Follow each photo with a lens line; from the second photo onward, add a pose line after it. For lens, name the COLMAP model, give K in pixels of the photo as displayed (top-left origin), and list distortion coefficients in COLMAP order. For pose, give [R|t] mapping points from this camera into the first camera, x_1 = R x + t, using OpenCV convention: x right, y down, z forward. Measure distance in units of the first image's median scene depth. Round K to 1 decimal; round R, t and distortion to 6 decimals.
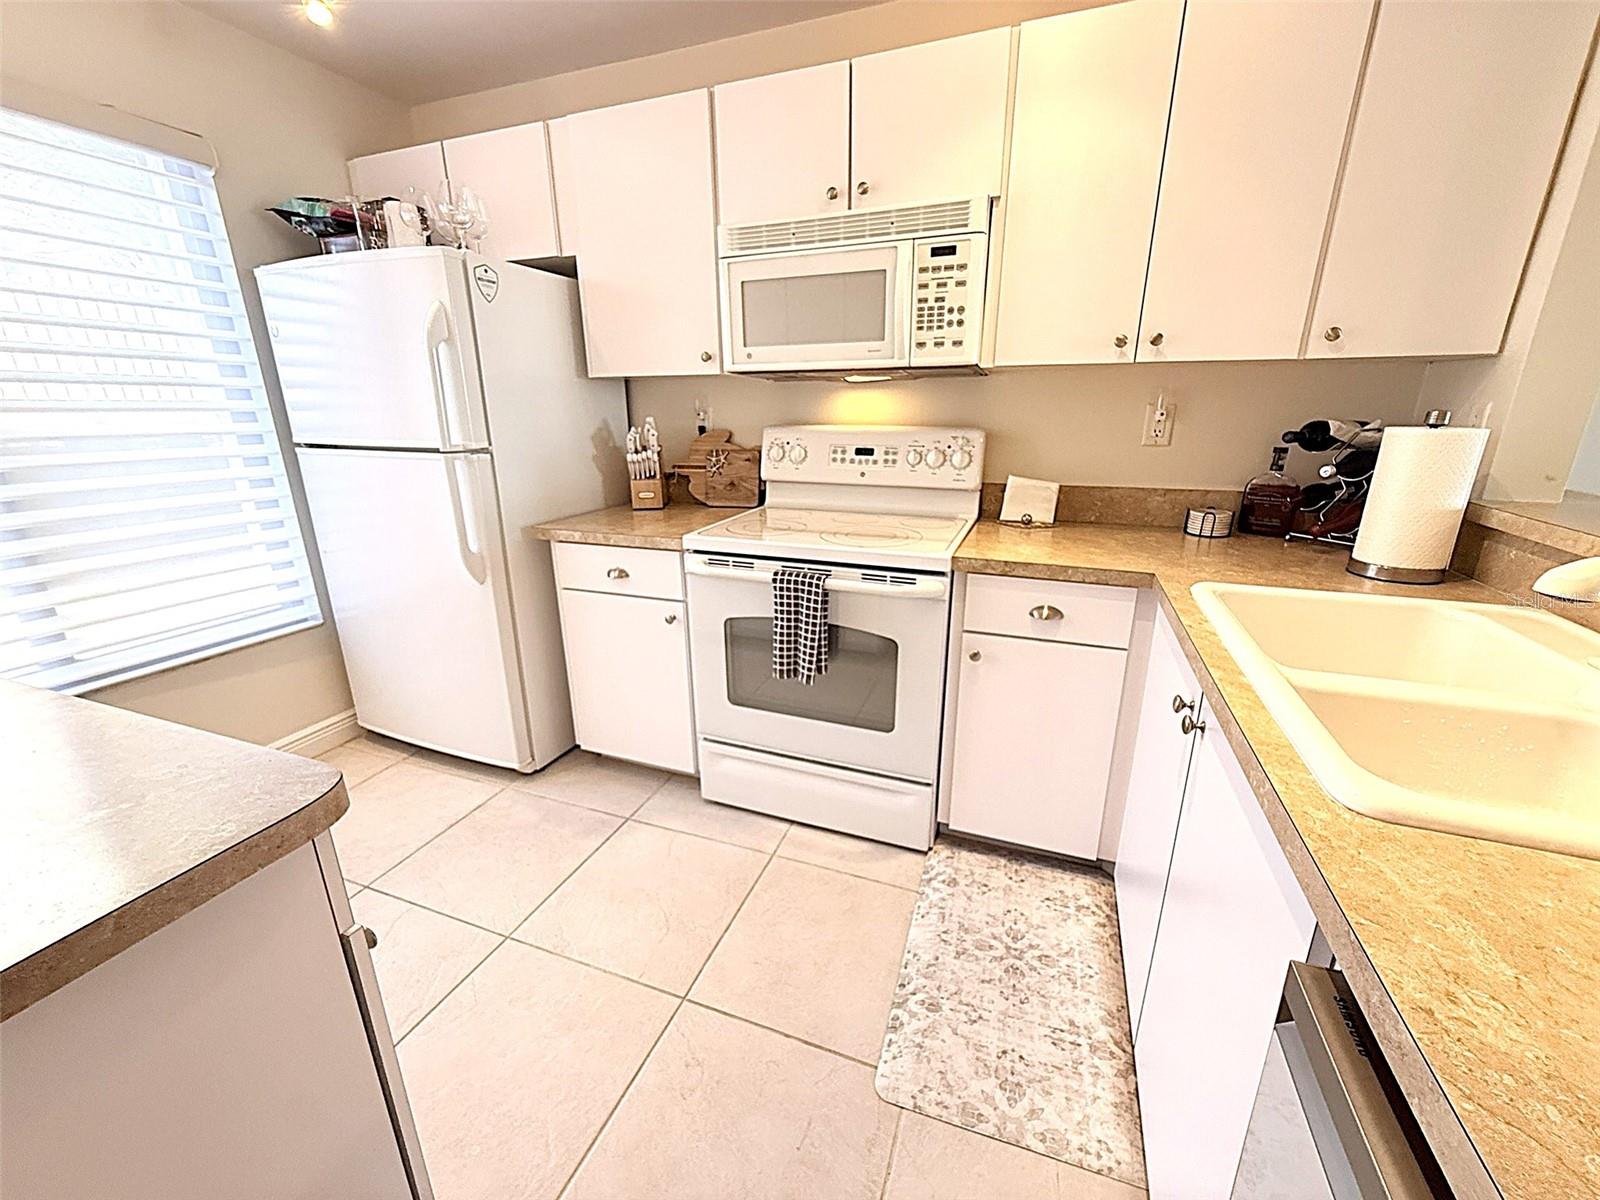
lens RADIAL K [[639.1, 0, 800.0], [0, 639.1, 600.0], [0, 0, 1]] dist [-0.000593, 0.000007]
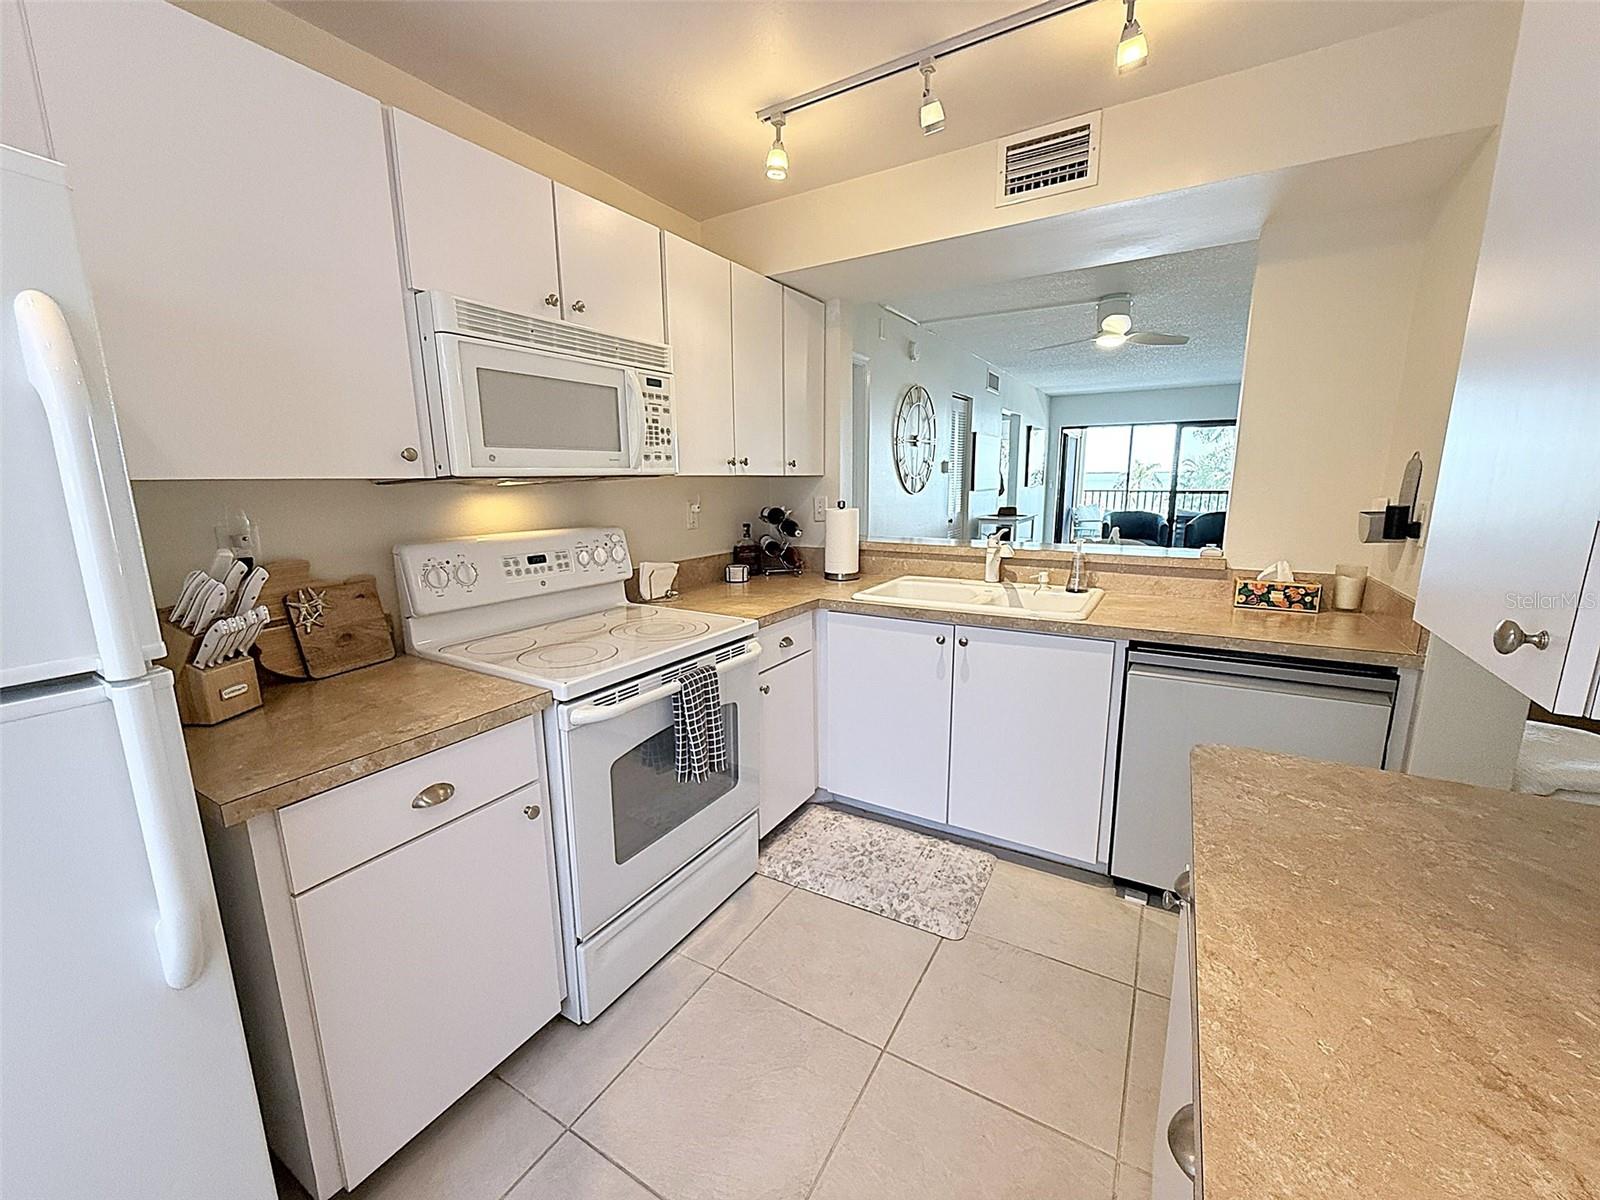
lens RADIAL K [[639.1, 0, 800.0], [0, 639.1, 600.0], [0, 0, 1]] dist [-0.000593, 0.000007]
pose [[0.166797, -0.180934, 0.969248, -0.917943], [0.299045, 0.945999, 0.125131, -0.222162], [-0.939548, 0.268977, 0.211897, 0.578433]]
